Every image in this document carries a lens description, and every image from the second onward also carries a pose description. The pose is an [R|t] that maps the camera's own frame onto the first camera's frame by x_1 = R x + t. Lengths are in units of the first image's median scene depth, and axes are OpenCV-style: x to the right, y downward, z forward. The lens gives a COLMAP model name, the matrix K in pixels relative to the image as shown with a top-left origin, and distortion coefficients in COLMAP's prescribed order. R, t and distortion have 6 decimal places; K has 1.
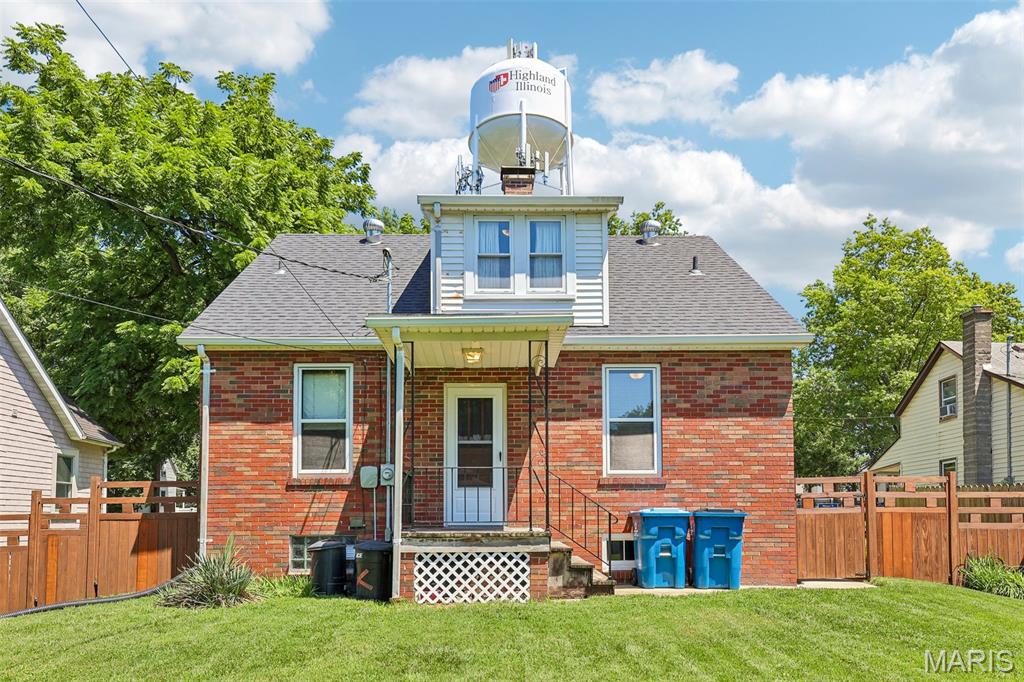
lens RADIAL K [[695.1, 0, 506.4], [0, 695.1, 490.8], [0, 0, 1]] dist [0.006963, 0.005165]
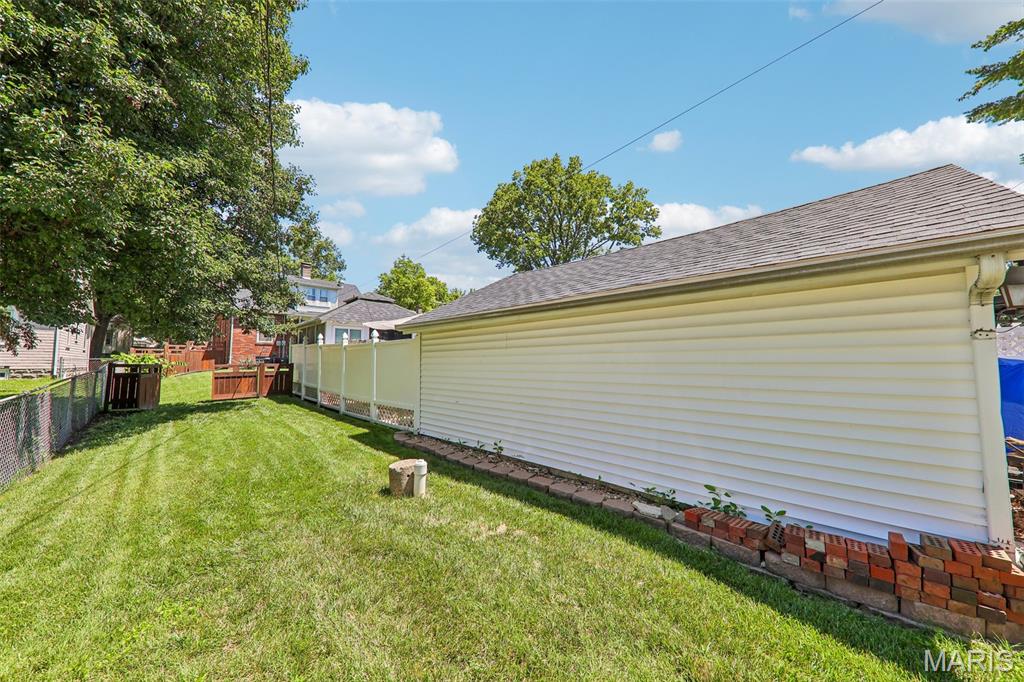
lens RADIAL K [[352.6, 0, 510.9], [0, 352.6, 342.3], [0, 0, 1]] dist [0.002193, -0.001643]
pose [[0.719685, 0.045813, 0.692788, -0.670202], [-0.035385, 0.998944, -0.029299, -0.013556], [-0.693399, -0.003428, 0.720546, -1.580508]]
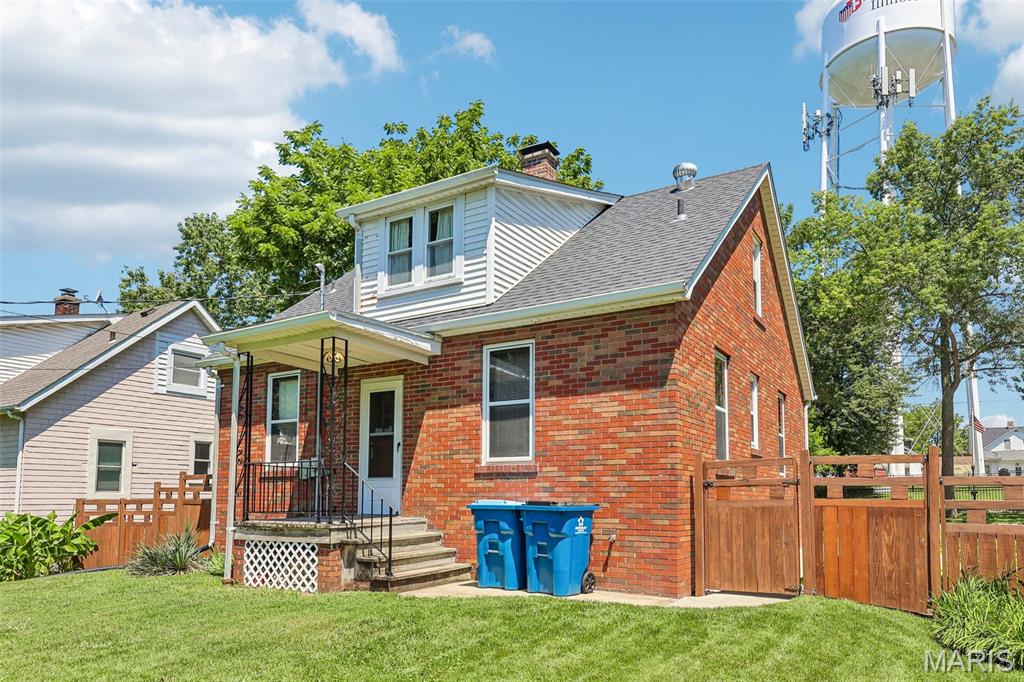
lens RADIAL K [[695.1, 0, 536.7], [0, 695.1, 449.0], [0, 0, 1]] dist [0.006963, 0.005165]
pose [[0.850532, -0.030916, -0.525014, 0.696727], [0.017848, 0.999392, -0.029937, -0.012317], [0.525621, 0.016092, 0.850567, 0.237088]]
